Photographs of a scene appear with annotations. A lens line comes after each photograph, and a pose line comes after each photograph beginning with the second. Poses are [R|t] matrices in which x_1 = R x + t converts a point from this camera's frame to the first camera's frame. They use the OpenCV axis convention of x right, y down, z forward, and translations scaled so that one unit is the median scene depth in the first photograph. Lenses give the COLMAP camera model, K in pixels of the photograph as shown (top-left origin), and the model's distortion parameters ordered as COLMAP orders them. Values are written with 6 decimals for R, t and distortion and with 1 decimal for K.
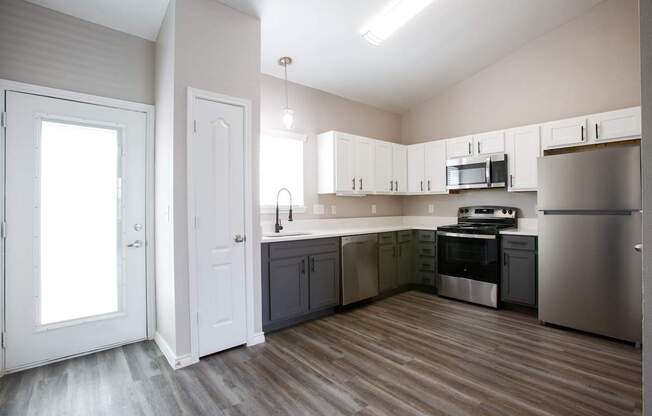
lens RADIAL K [[309.9, 0, 321.5], [0, 309.9, 206.8], [0, 0, 1]] dist [-0.014868, 0.000794]
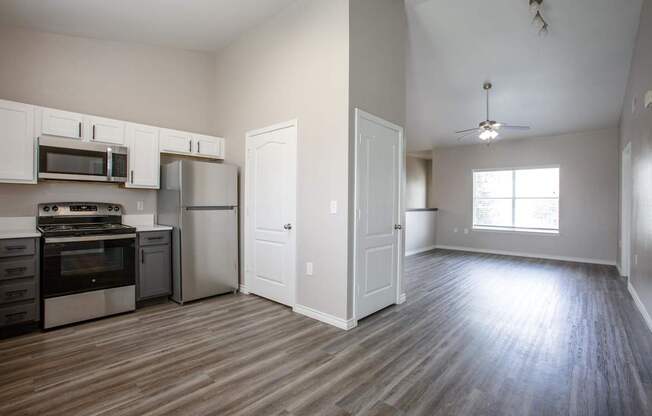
lens RADIAL K [[309.9, 0, 321.5], [0, 309.9, 206.8], [0, 0, 1]] dist [-0.014868, 0.000794]
pose [[-0.119419, -0.006621, 0.992822, -0.463596], [-0.010029, 0.999935, 0.005462, -0.000757], [-0.992793, -0.009305, -0.119478, 0.569910]]
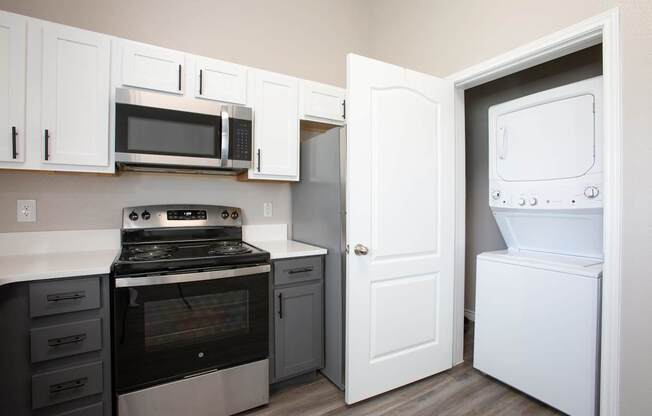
lens RADIAL K [[304.4, 0, 326.0], [0, 304.4, 208.0], [0, 0, 1]] dist [-0.046418, 0.000202]
pose [[0.143417, -0.006701, 0.989640, 0.097433], [-0.004007, 0.999965, 0.007351, -0.002132], [-0.989654, -0.005020, 0.143386, 0.876323]]
